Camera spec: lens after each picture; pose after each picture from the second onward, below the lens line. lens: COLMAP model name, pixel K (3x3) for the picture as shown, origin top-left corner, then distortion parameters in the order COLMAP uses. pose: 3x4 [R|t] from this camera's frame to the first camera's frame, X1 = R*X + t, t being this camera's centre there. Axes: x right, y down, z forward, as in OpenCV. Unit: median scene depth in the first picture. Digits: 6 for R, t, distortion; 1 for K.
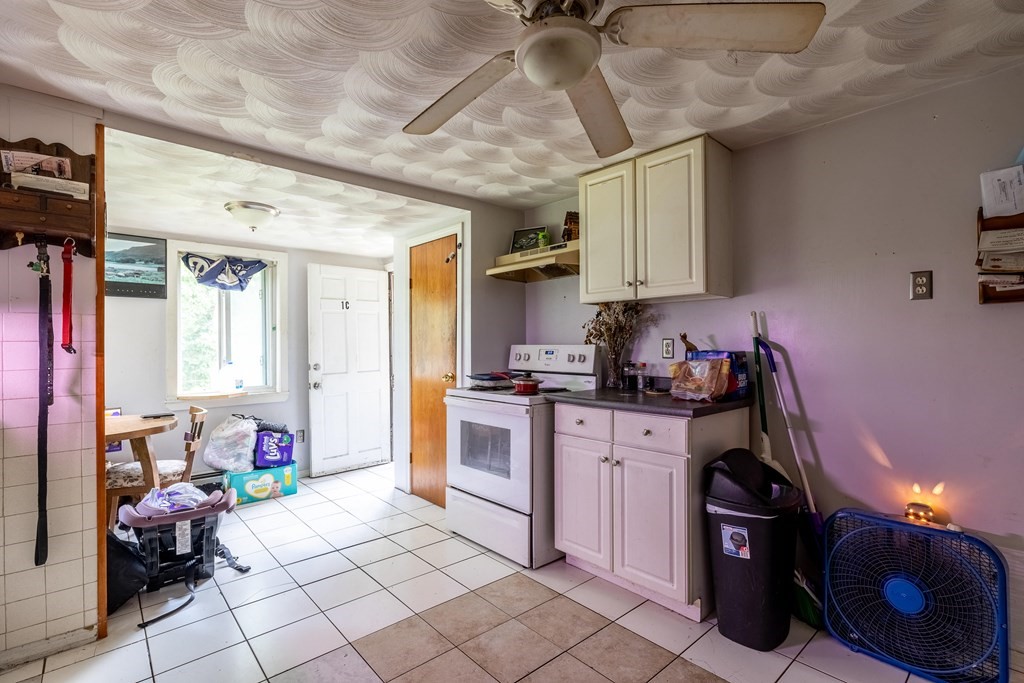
lens RADIAL K [[481.6, 0, 512.8], [0, 481.6, 344.2], [0, 0, 1]] dist [-0.002115, -0.000013]
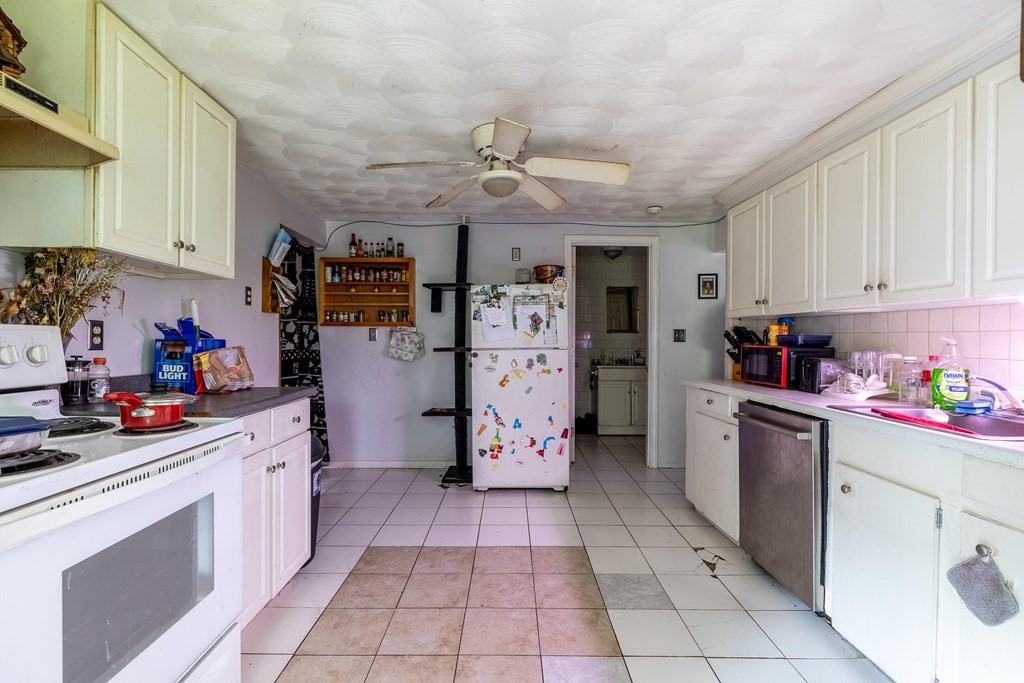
lens RADIAL K [[481.6, 0, 511.1], [0, 481.6, 341.1], [0, 0, 1]] dist [-0.002115, -0.000013]
pose [[-0.756595, -0.002428, 0.653880, -0.780805], [-0.005202, 0.999984, -0.002307, 0.021533], [-0.653863, -0.005147, -0.756595, 1.595559]]
